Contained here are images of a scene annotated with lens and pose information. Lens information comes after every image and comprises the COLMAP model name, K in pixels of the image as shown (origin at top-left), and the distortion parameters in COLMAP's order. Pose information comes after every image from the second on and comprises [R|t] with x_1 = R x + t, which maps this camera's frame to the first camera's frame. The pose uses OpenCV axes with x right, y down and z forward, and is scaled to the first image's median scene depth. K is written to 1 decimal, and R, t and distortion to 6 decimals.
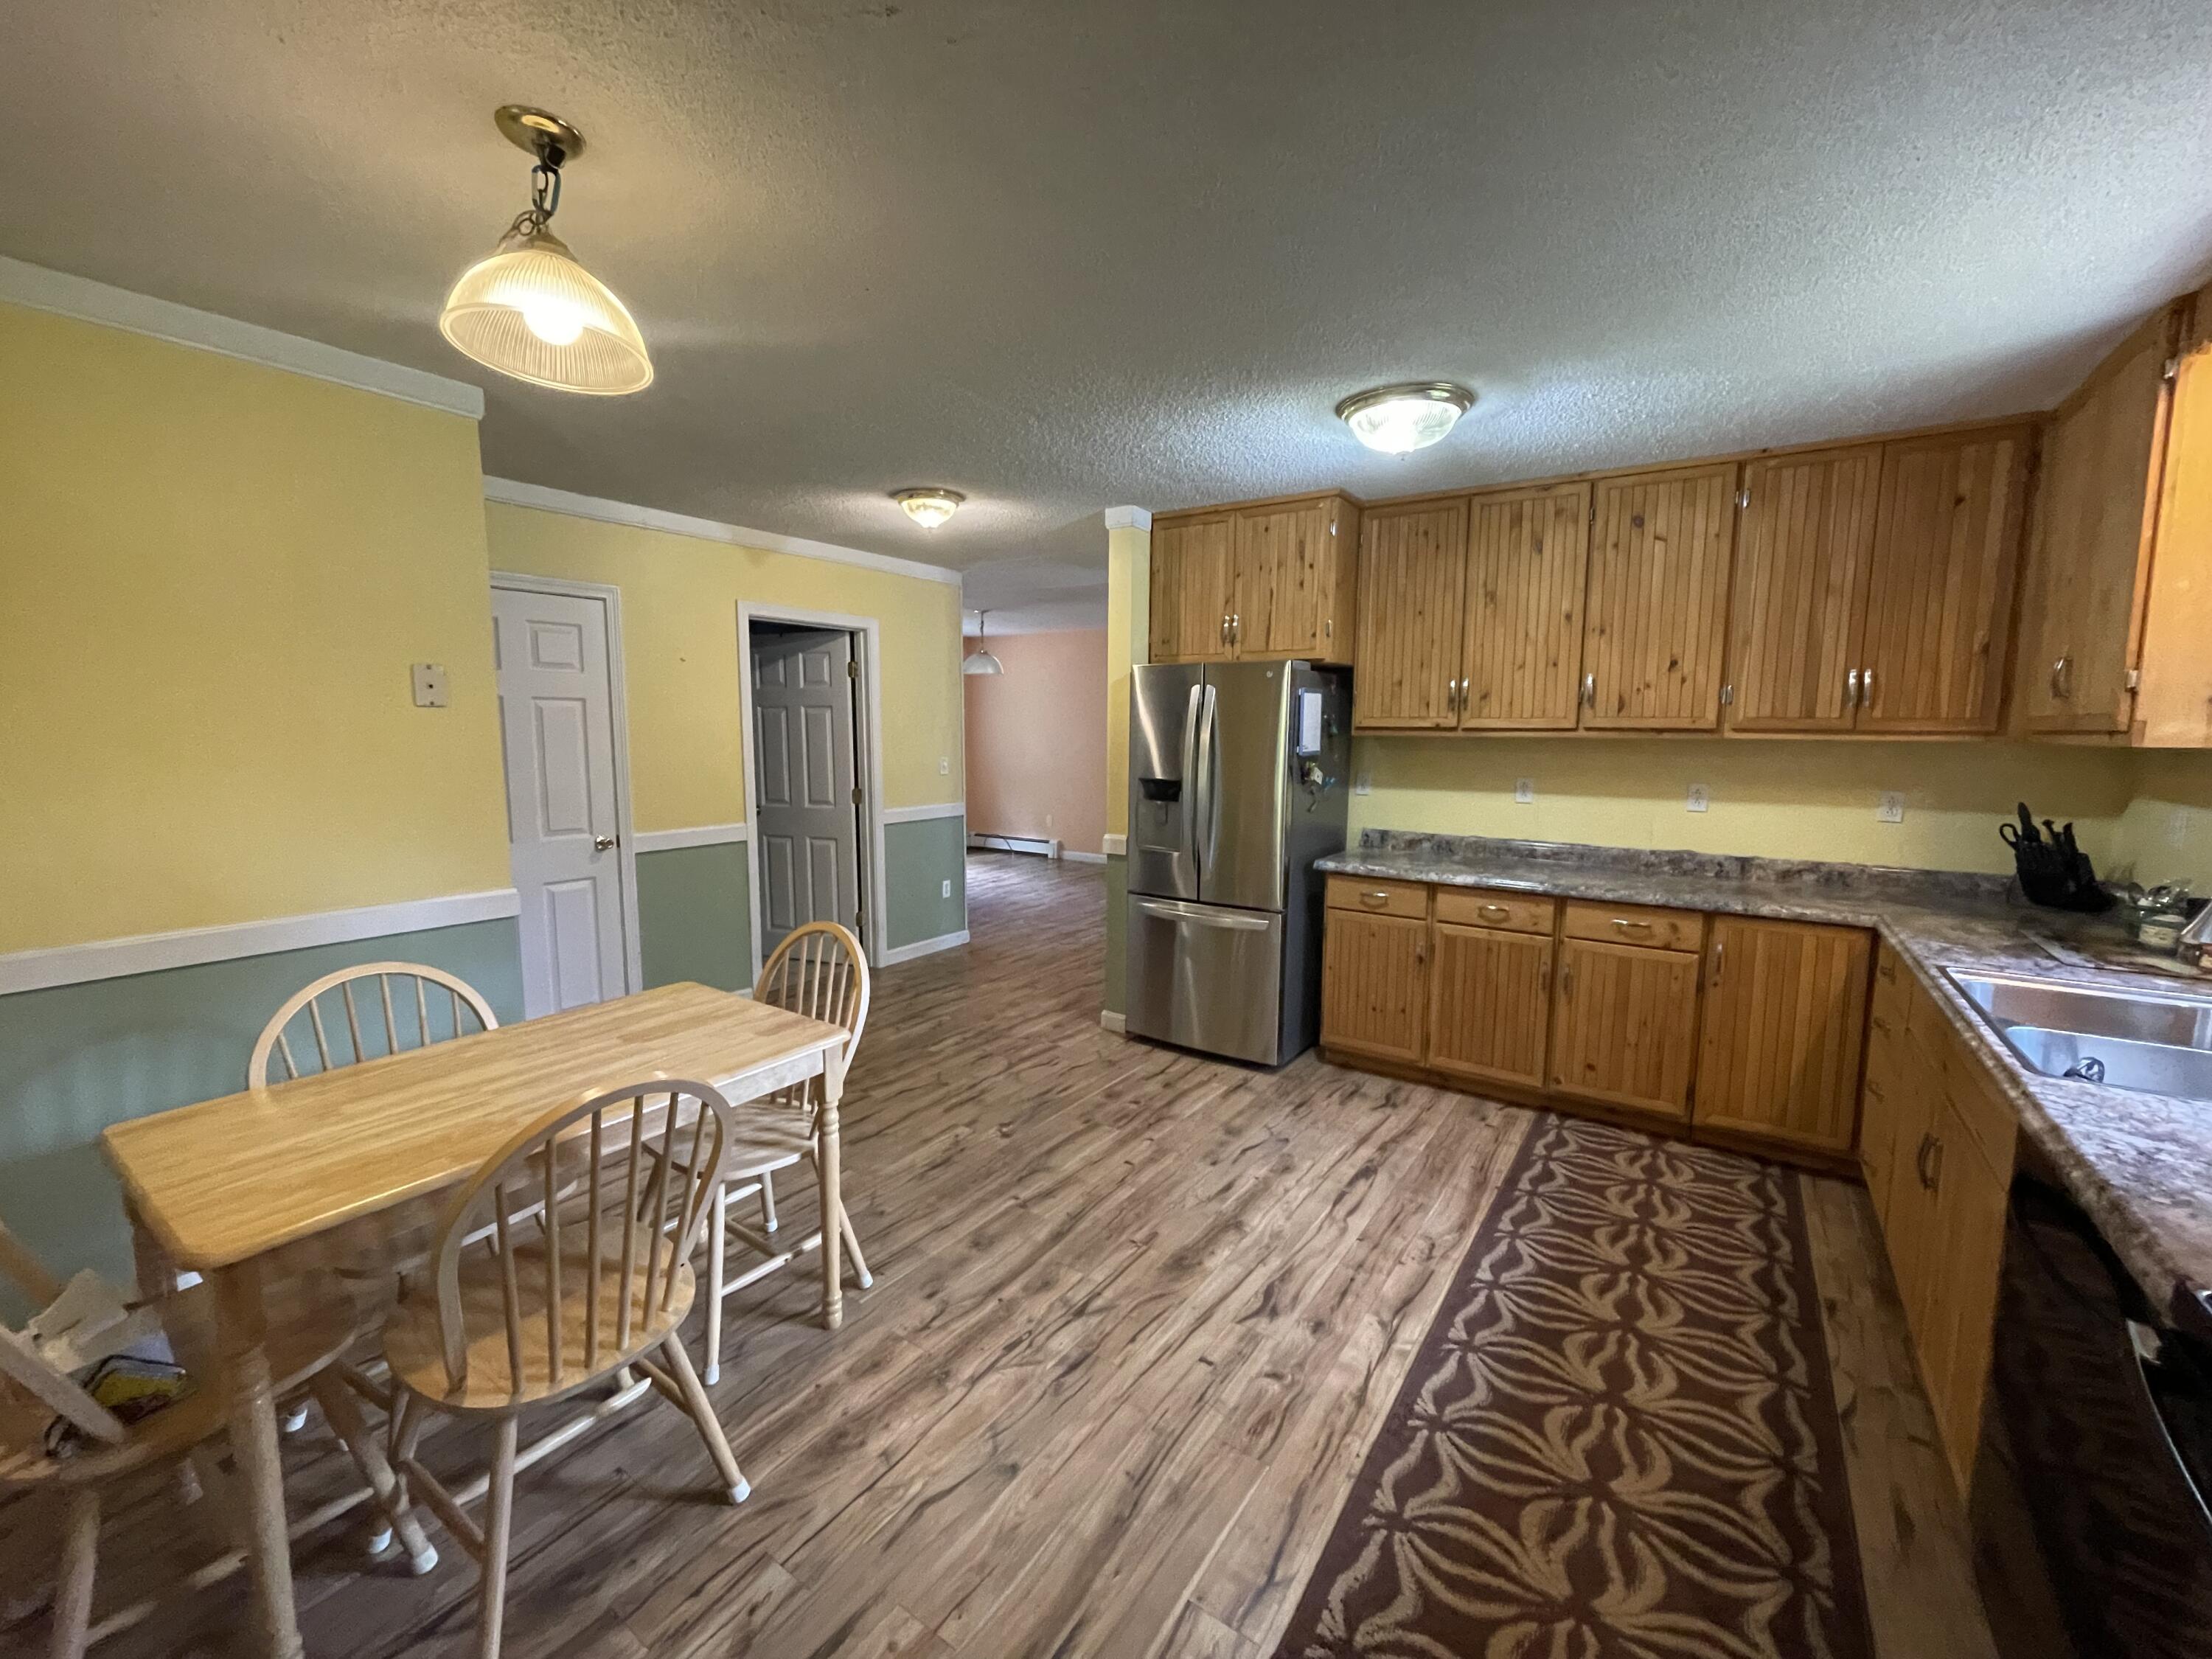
lens RADIAL K [[899.6, 0, 1102.4], [0, 899.6, 829.8], [0, 0, 1]] dist [-0.002896, 0.000932]
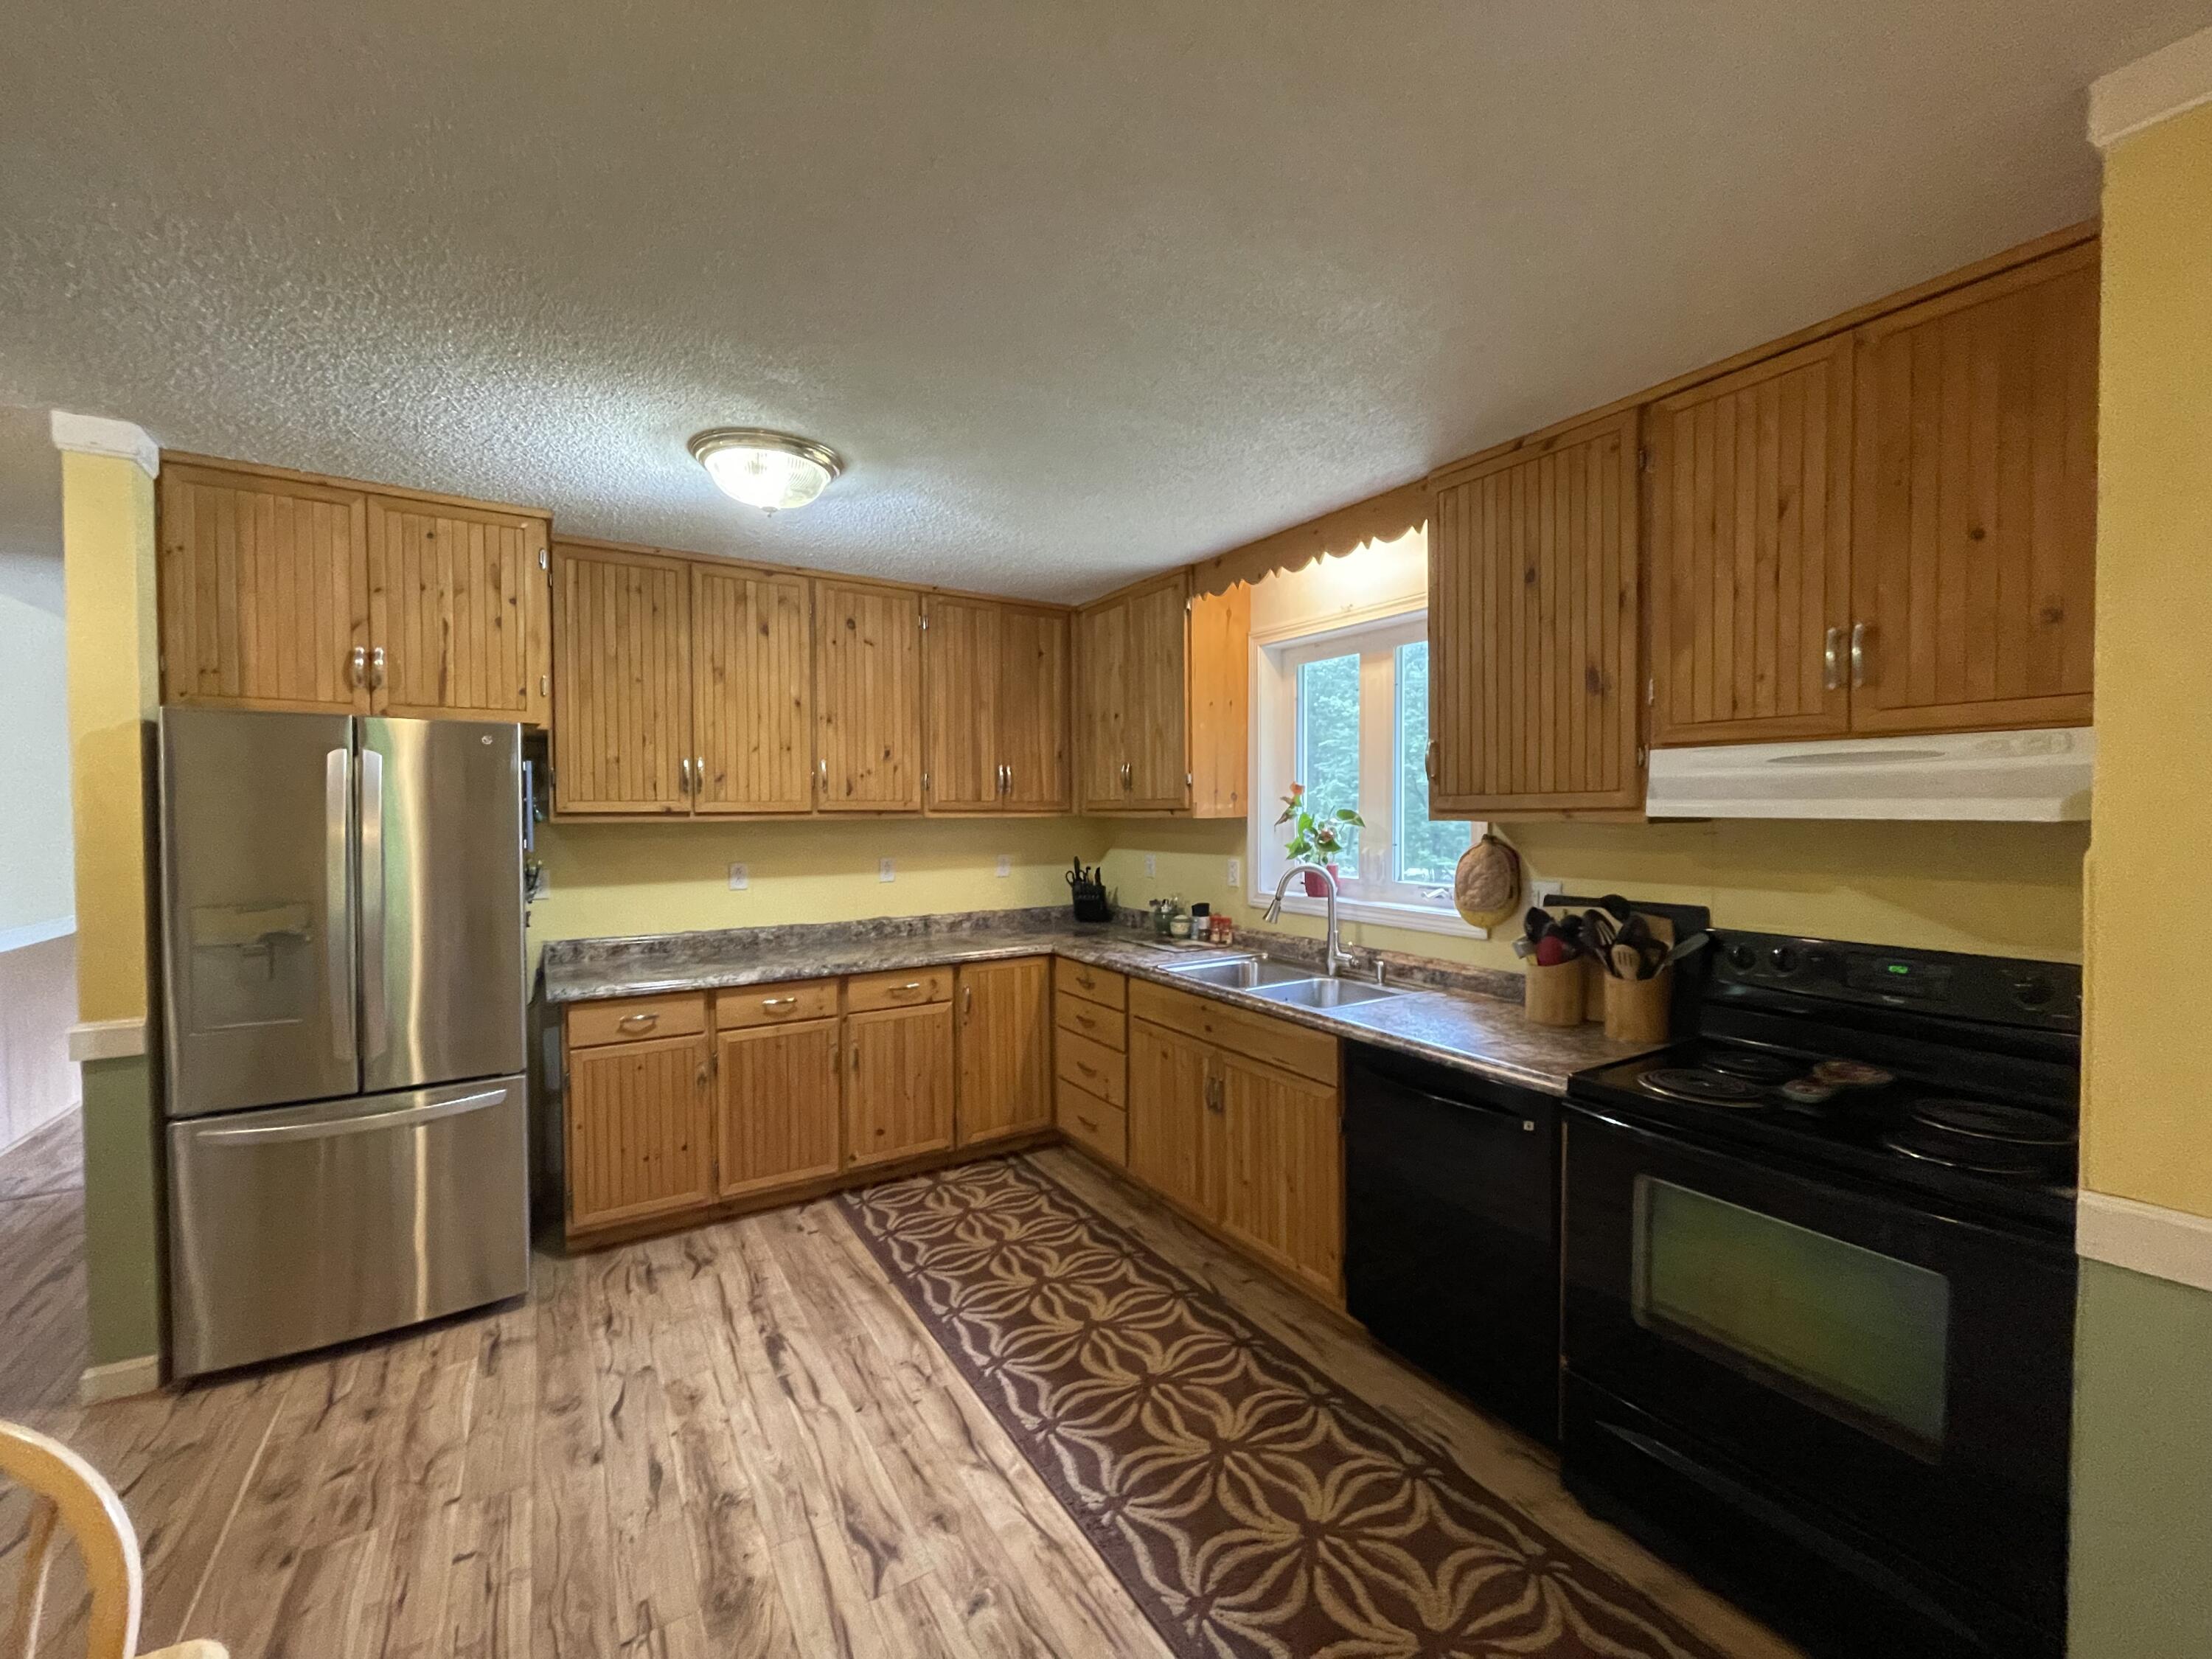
lens RADIAL K [[905.5, 0, 1101.3], [0, 905.5, 828.1], [0, 0, 1]] dist [-0.001322, 0.005077]
pose [[0.393381, -0.029506, 0.918902, -0.322863], [0.113334, 0.993418, -0.016620, -0.042473], [-0.912364, 0.110680, 0.394135, 0.319642]]
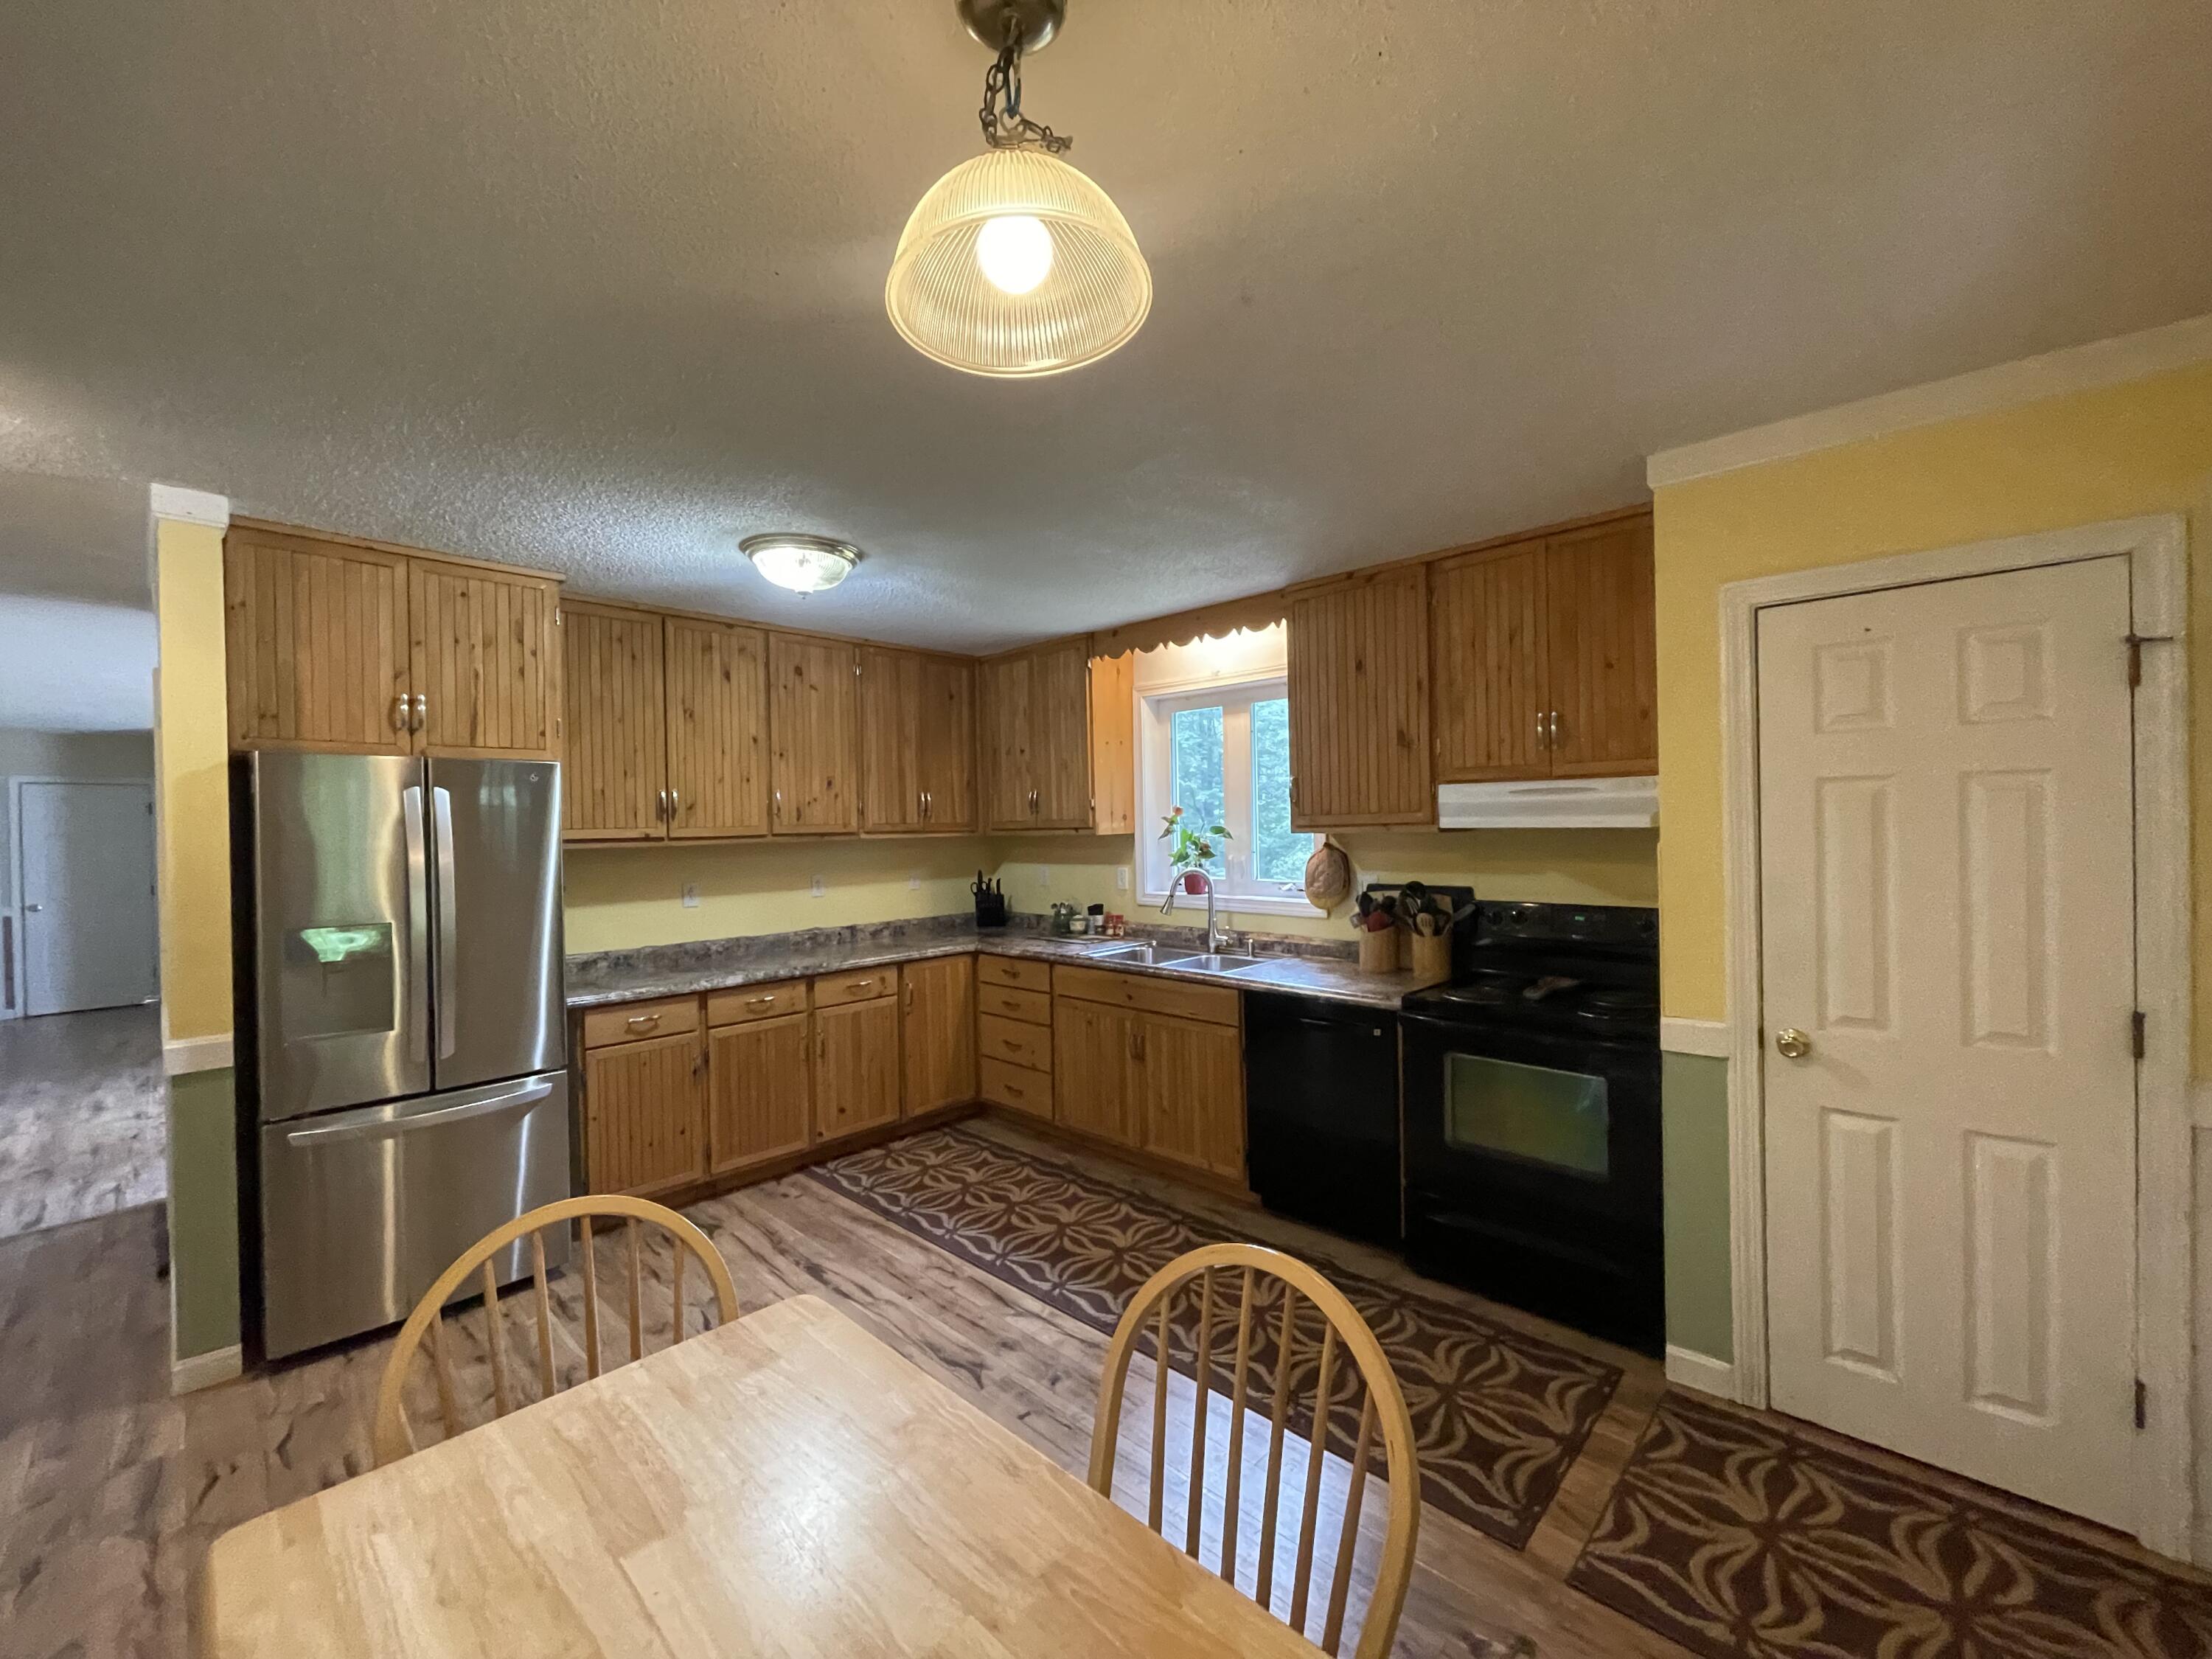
lens RADIAL K [[905.5, 0, 1101.3], [0, 905.5, 828.1], [0, 0, 1]] dist [-0.001322, 0.005077]
pose [[0.158989, -0.015502, 0.987159, -0.619653], [0.134840, 0.990848, -0.006157, -0.061091], [-0.978029, 0.134087, 0.159624, 0.423137]]
